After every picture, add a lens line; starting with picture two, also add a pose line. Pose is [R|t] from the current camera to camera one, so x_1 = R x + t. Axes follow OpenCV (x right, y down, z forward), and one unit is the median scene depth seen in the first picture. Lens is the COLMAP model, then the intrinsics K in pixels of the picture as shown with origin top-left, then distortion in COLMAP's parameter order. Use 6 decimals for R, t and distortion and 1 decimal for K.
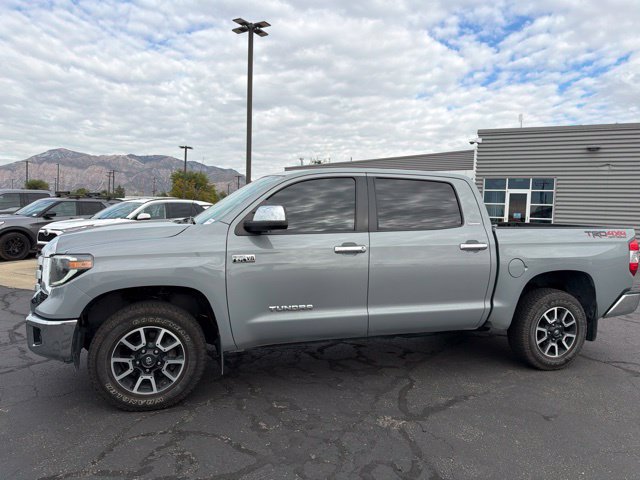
lens RADIAL K [[449.8, 0, 323.6], [0, 449.8, 246.5], [0, 0, 1]] dist [0.041210, -0.045581]
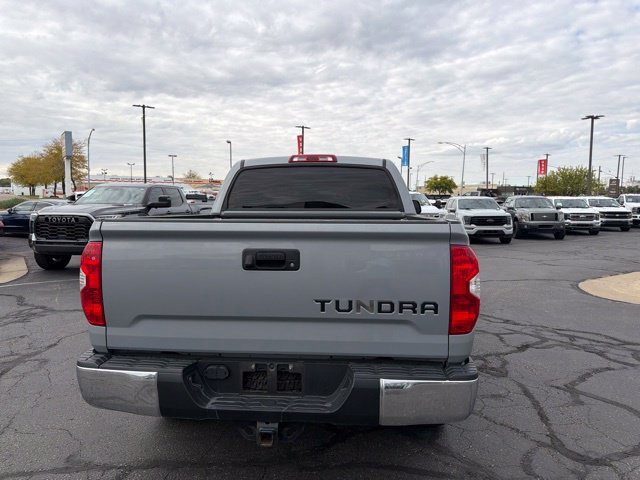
lens RADIAL K [[449.8, 0, 324.5], [0, 449.8, 243.3], [0, 0, 1]] dist [0.041210, -0.045581]
pose [[-0.378028, 0.053705, -0.924235, 1.204627], [-0.084761, 0.992115, 0.092318, -0.092990], [0.921906, 0.113238, -0.370496, 1.640348]]
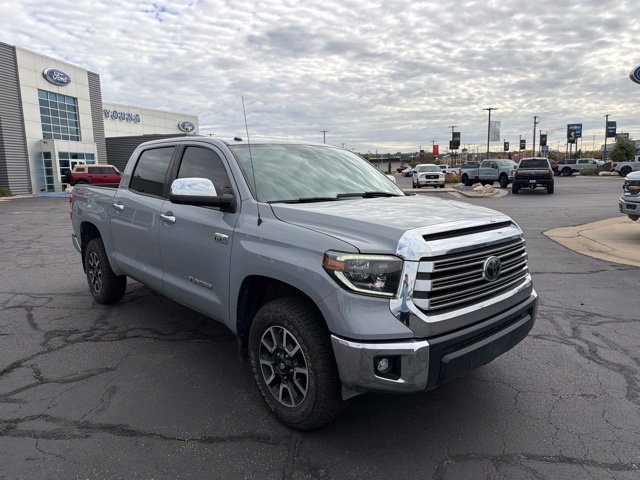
lens RADIAL K [[449.8, 0, 320.0], [0, 449.8, 237.6], [0, 0, 1]] dist [0.041210, -0.045581]
pose [[-0.413357, -0.158242, 0.896714, -1.080342], [0.065092, 0.977129, 0.202438, -0.166483], [-0.908239, 0.142048, -0.393603, 1.467138]]
